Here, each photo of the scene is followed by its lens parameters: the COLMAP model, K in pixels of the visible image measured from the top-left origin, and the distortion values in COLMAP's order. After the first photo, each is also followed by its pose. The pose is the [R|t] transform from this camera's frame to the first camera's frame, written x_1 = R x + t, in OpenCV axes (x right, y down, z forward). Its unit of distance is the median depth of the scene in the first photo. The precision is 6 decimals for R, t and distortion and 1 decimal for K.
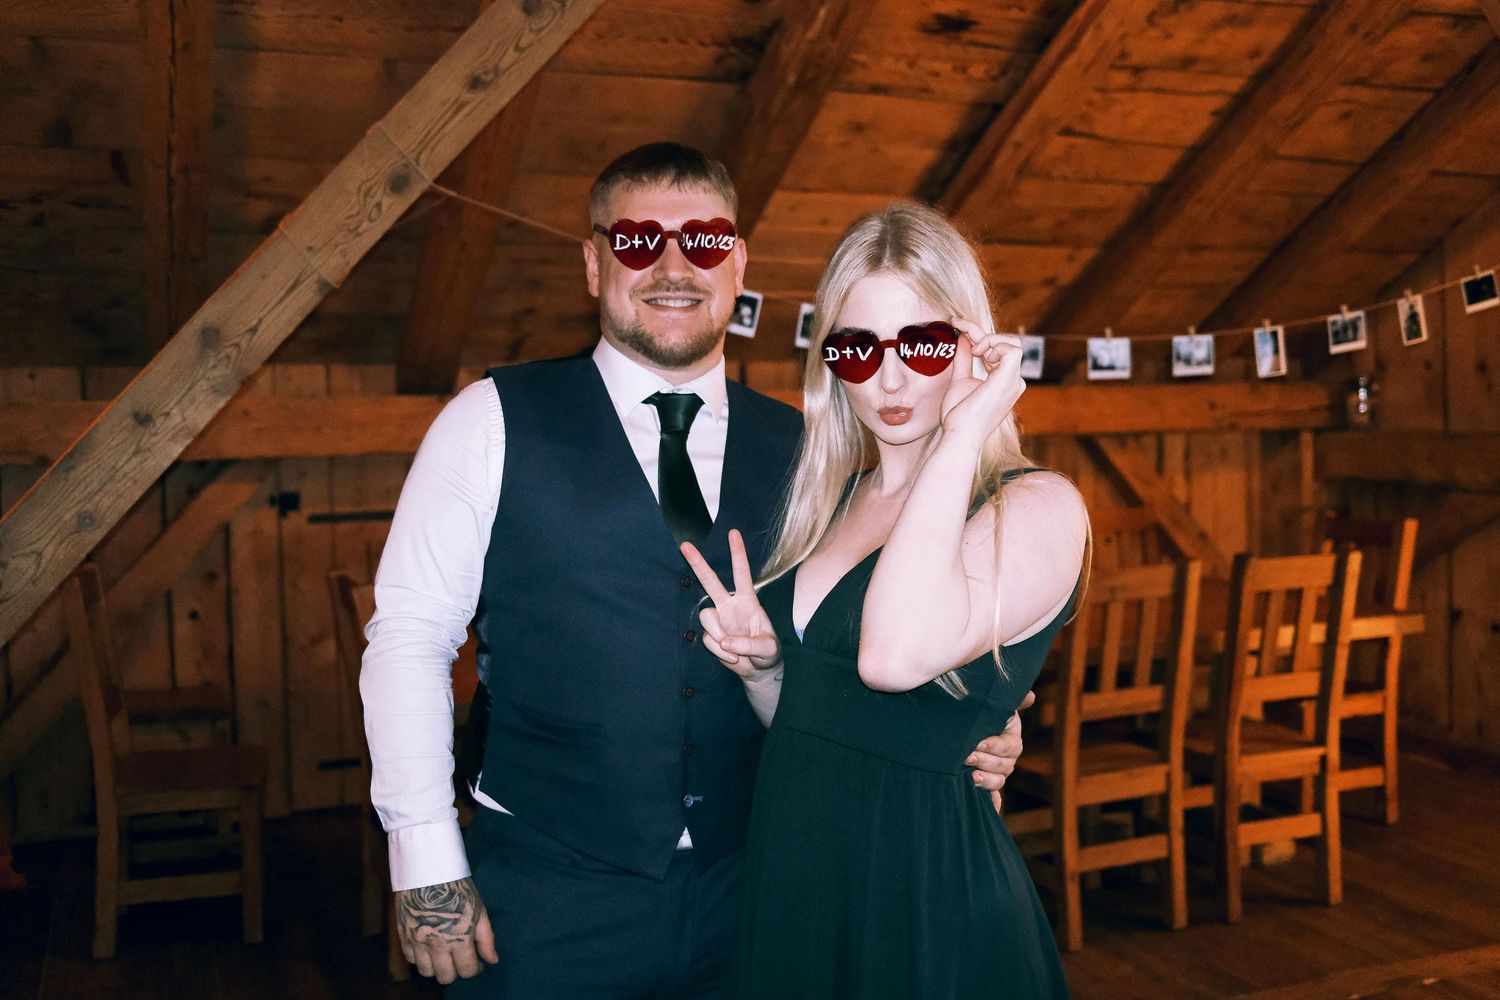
lens RADIAL K [[1458.8, 0, 751.3], [0, 1458.8, 455.8], [0, 0, 1]] dist [-0.012228, -0.007998]
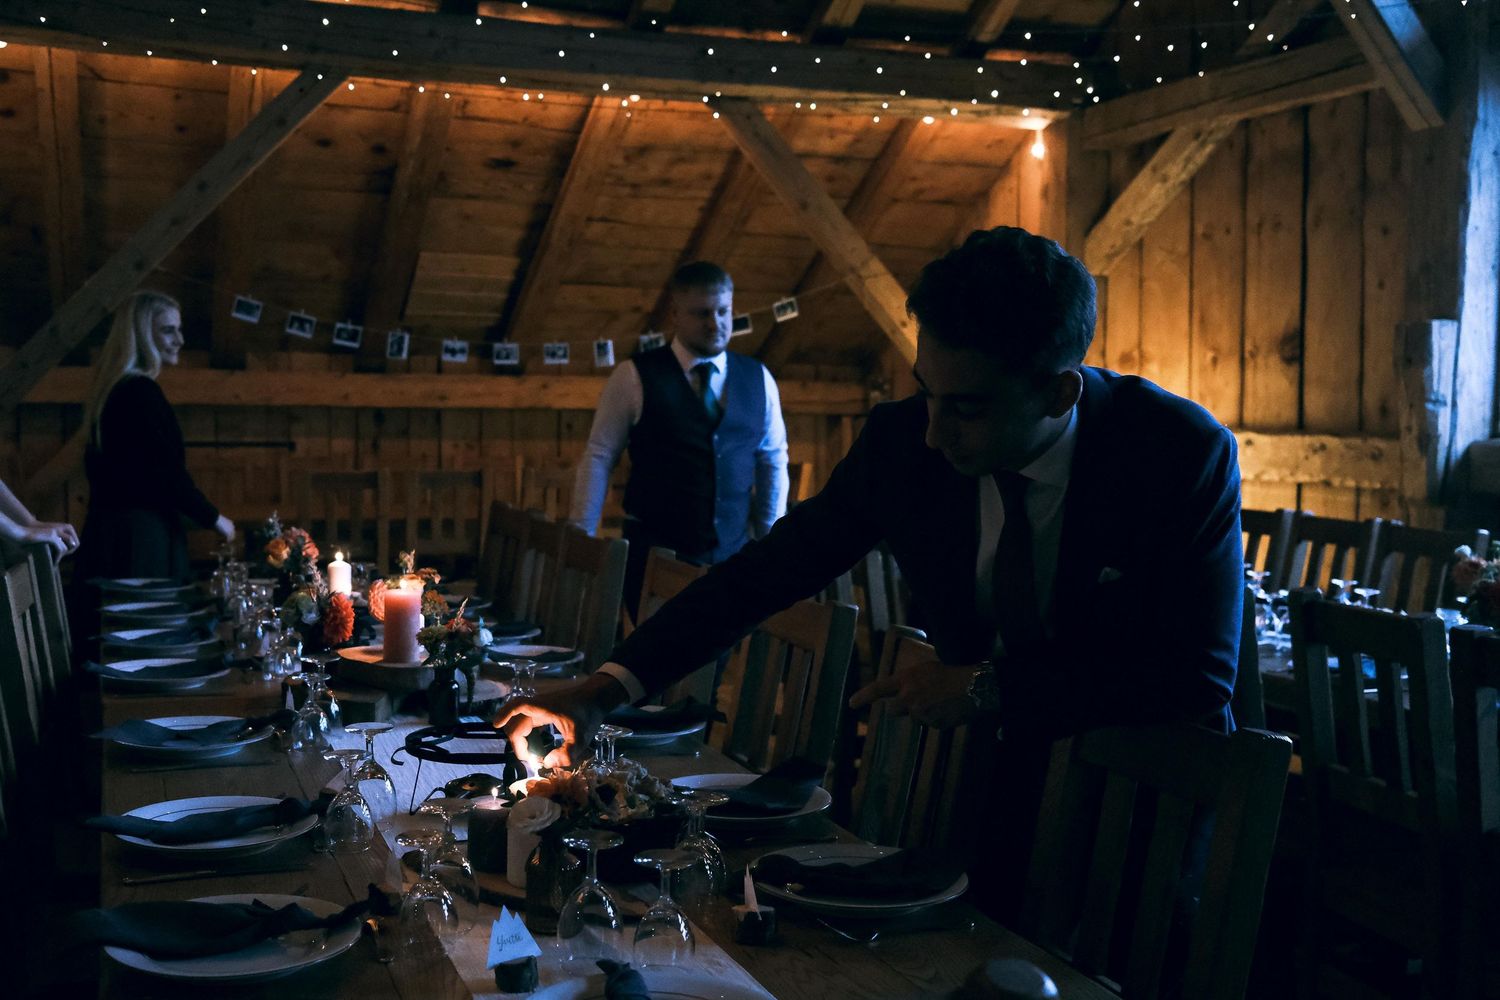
lens RADIAL K [[1795.9, 0, 750.0], [0, 1795.9, 500.0], [0, 0, 1]] dist [0.006212, 0.012901]
pose [[0.996908, 0.034331, -0.070684, 0.571677], [-0.033984, 0.999404, 0.006117, 0.080655], [0.070852, -0.003696, 0.997480, -1.080006]]
